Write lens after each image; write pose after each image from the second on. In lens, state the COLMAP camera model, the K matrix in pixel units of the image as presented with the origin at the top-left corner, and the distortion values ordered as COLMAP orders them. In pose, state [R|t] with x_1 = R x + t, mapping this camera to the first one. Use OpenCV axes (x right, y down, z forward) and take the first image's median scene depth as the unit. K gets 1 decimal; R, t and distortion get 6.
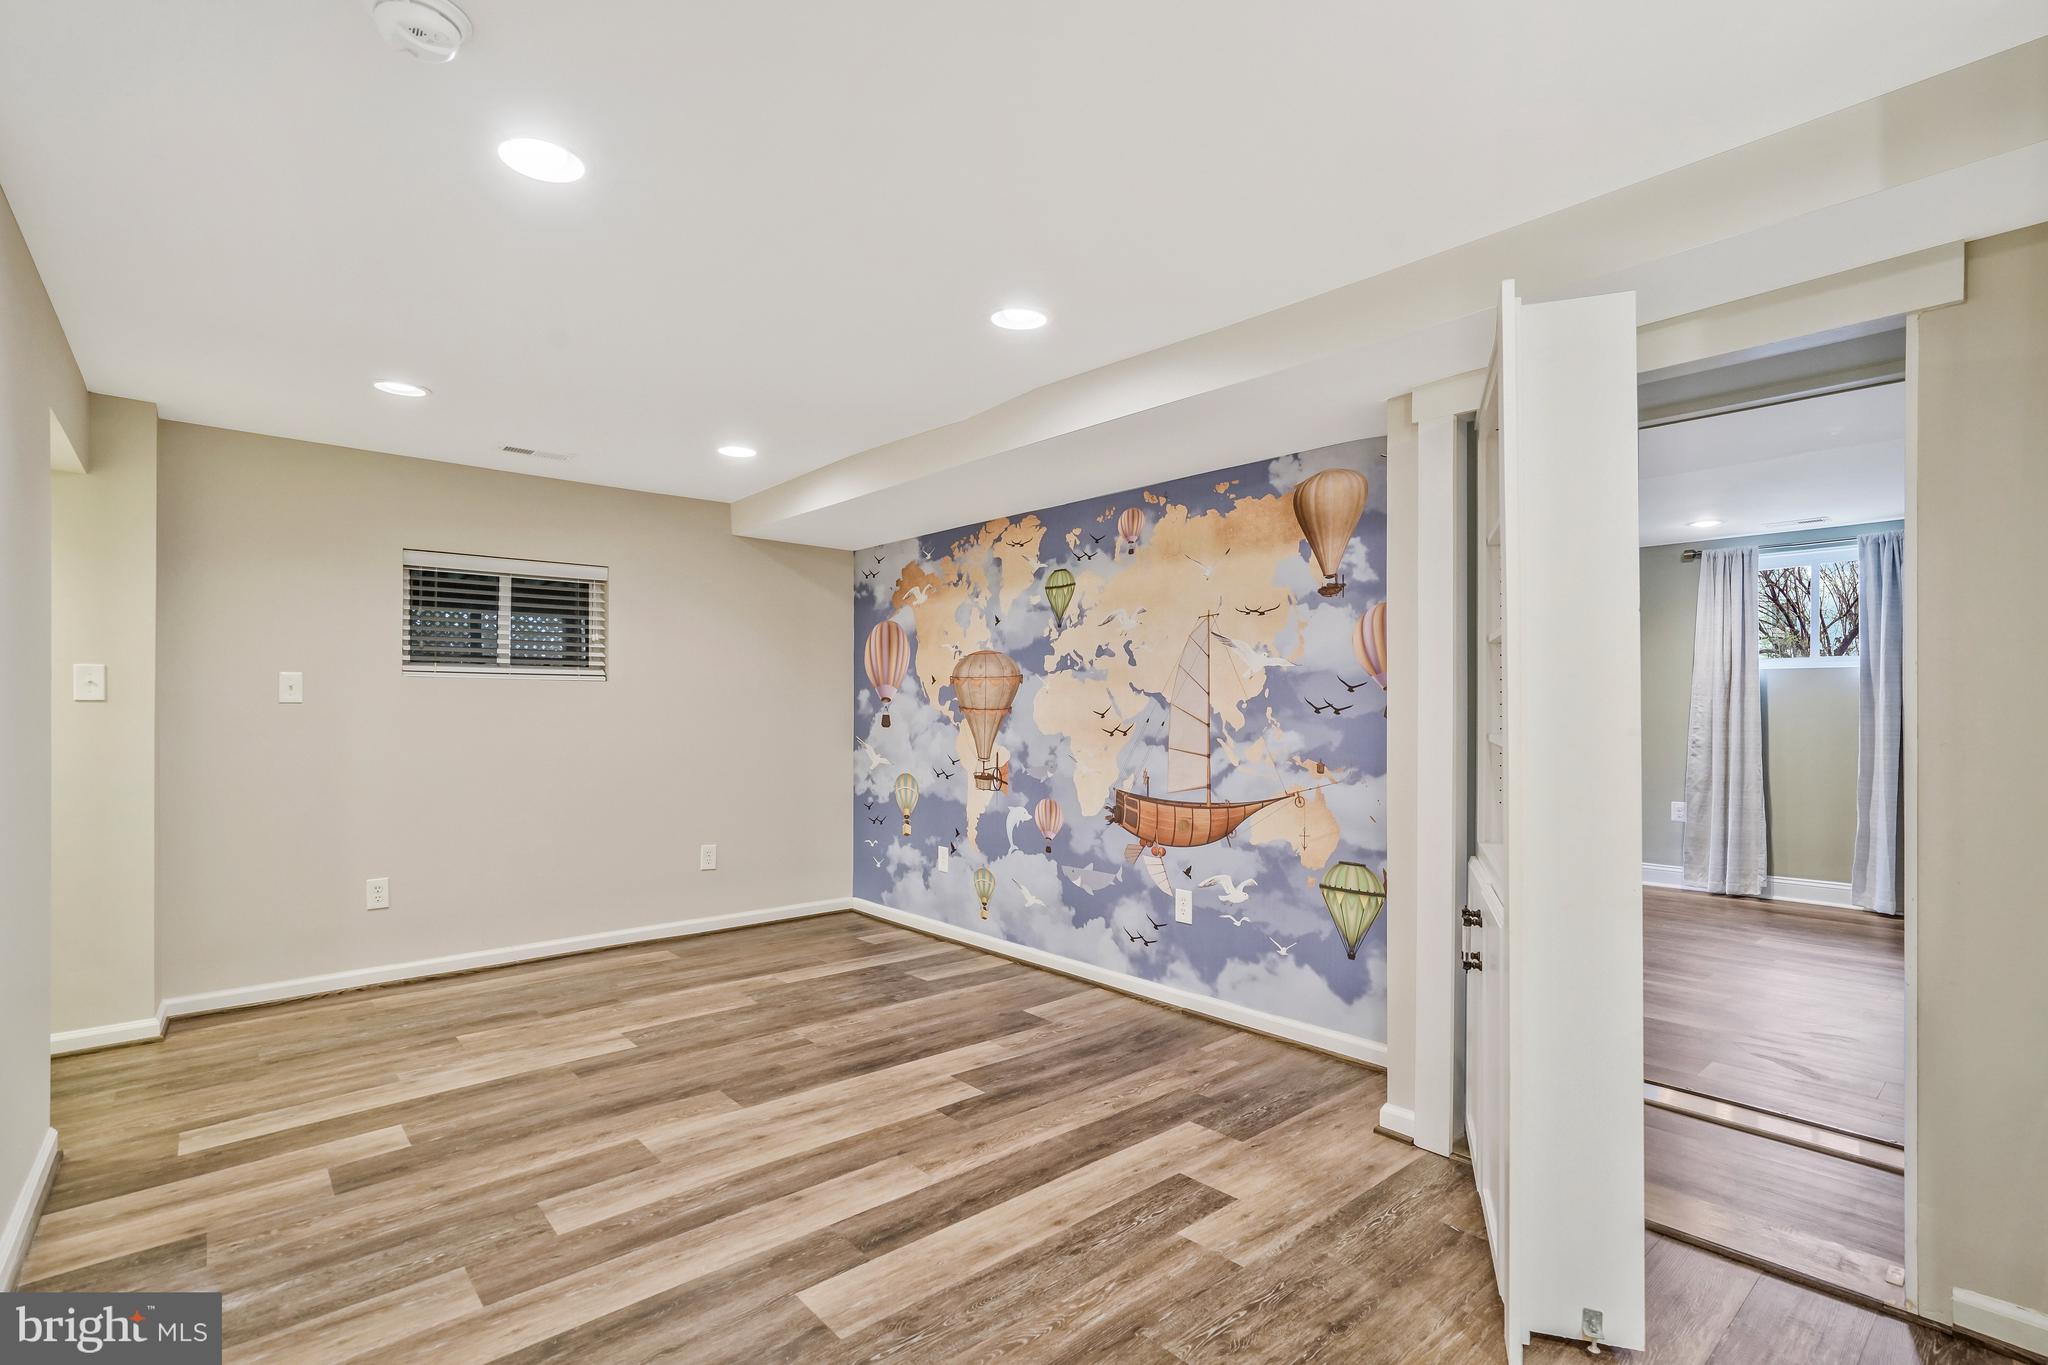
lens RADIAL K [[967.5, 0, 1061.2], [0, 967.5, 690.8], [0, 0, 1]] dist [-0.042223, 0.010106]
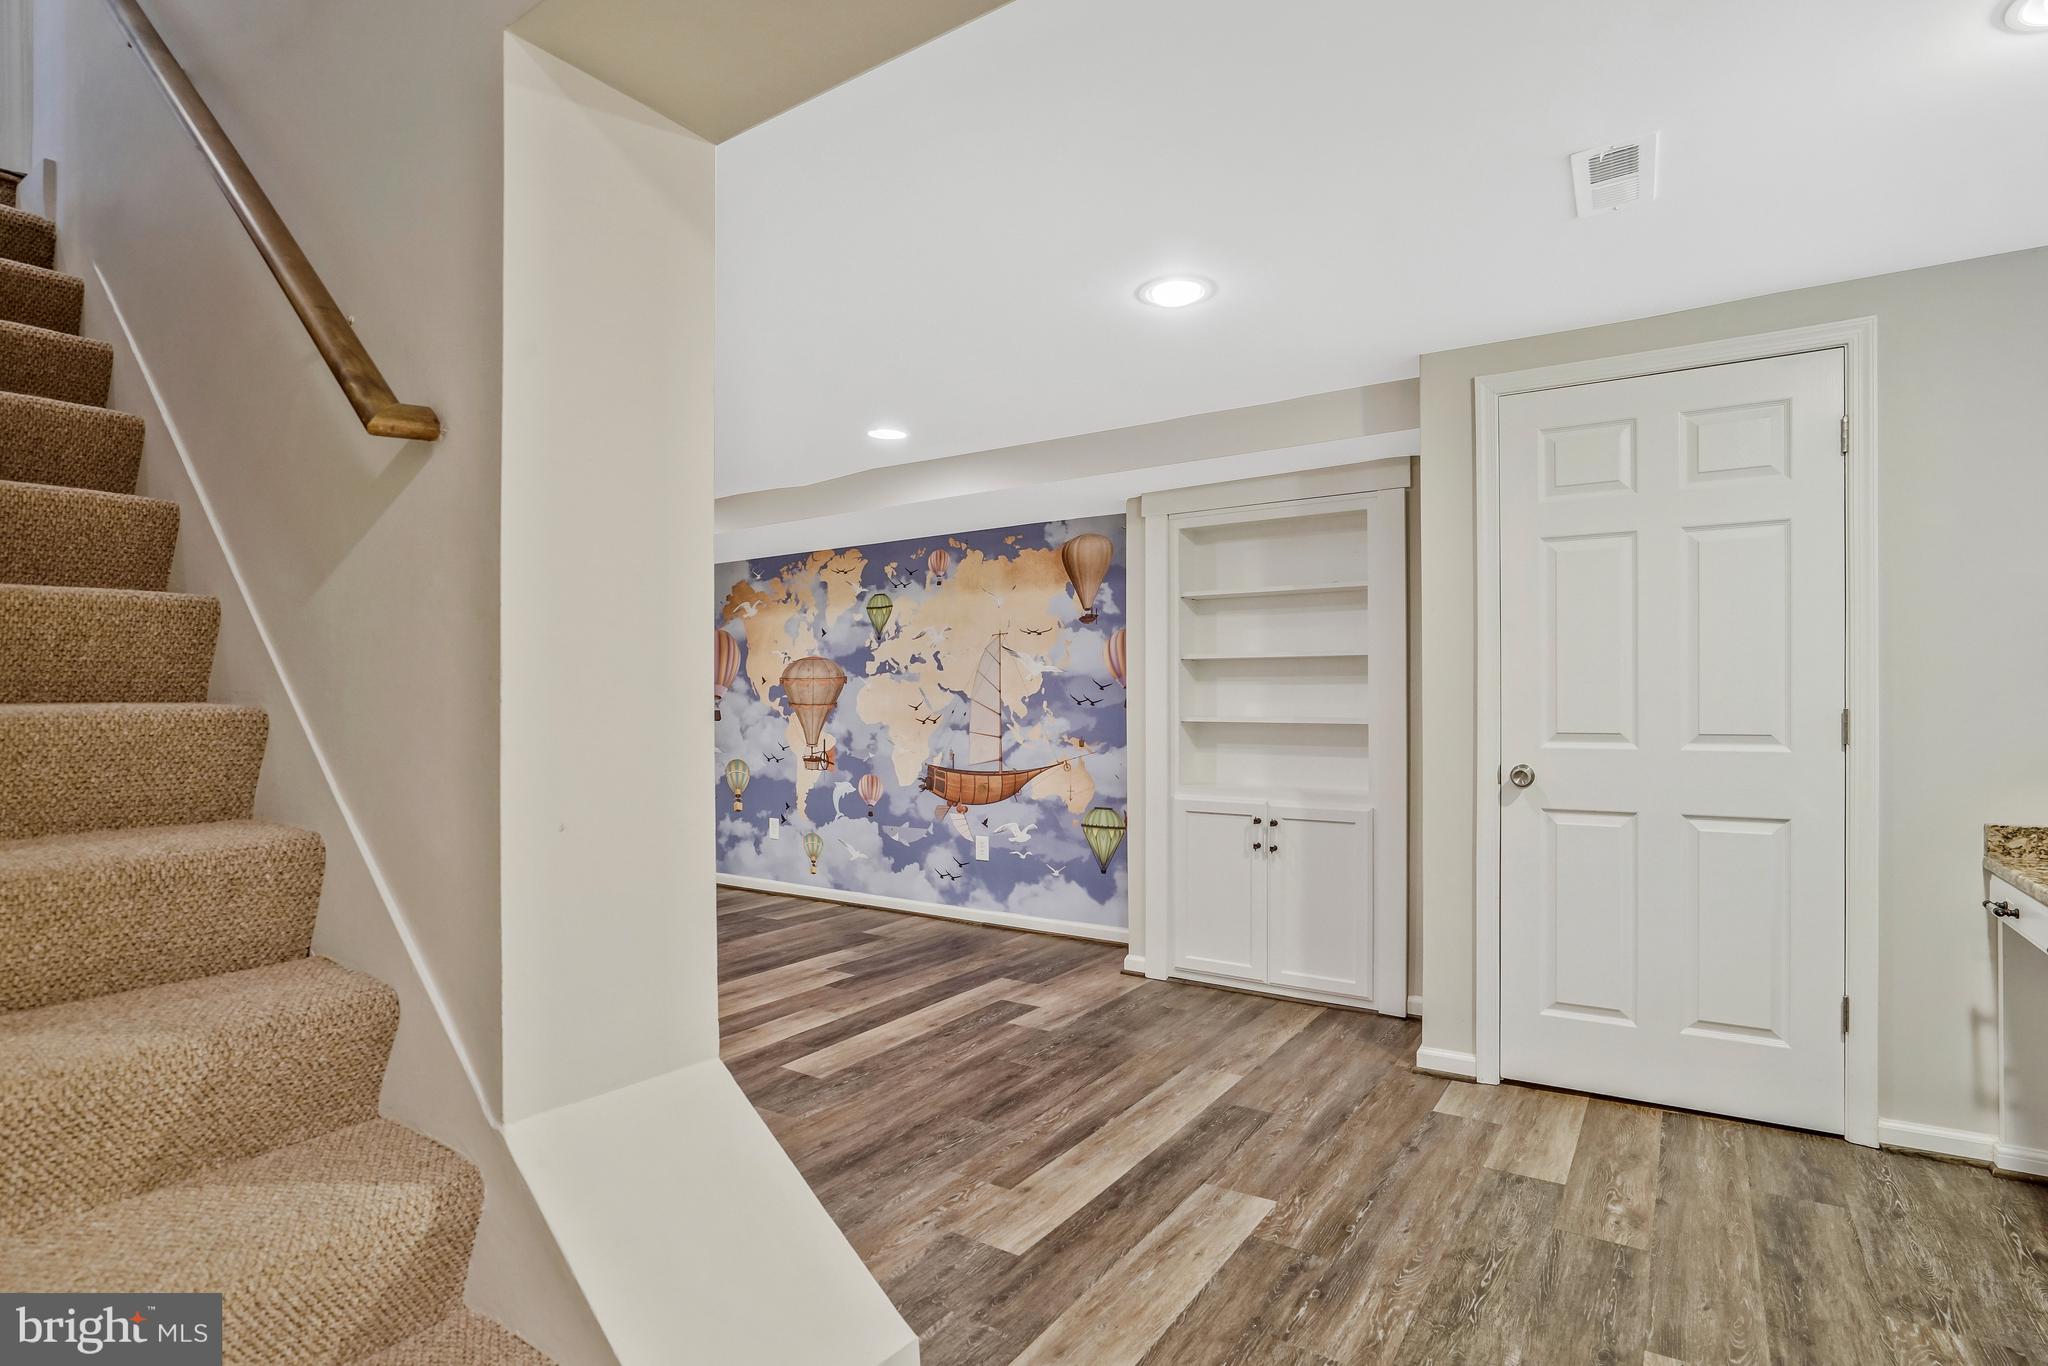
lens RADIAL K [[967.5, 0, 1022.0], [0, 967.5, 697.3], [0, 0, 1]] dist [-0.042223, 0.010106]
pose [[0.974638, -0.003577, 0.223760, -0.129736], [0.001436, 0.999952, 0.009732, -0.002056], [-0.223784, -0.009164, 0.974596, -0.356775]]
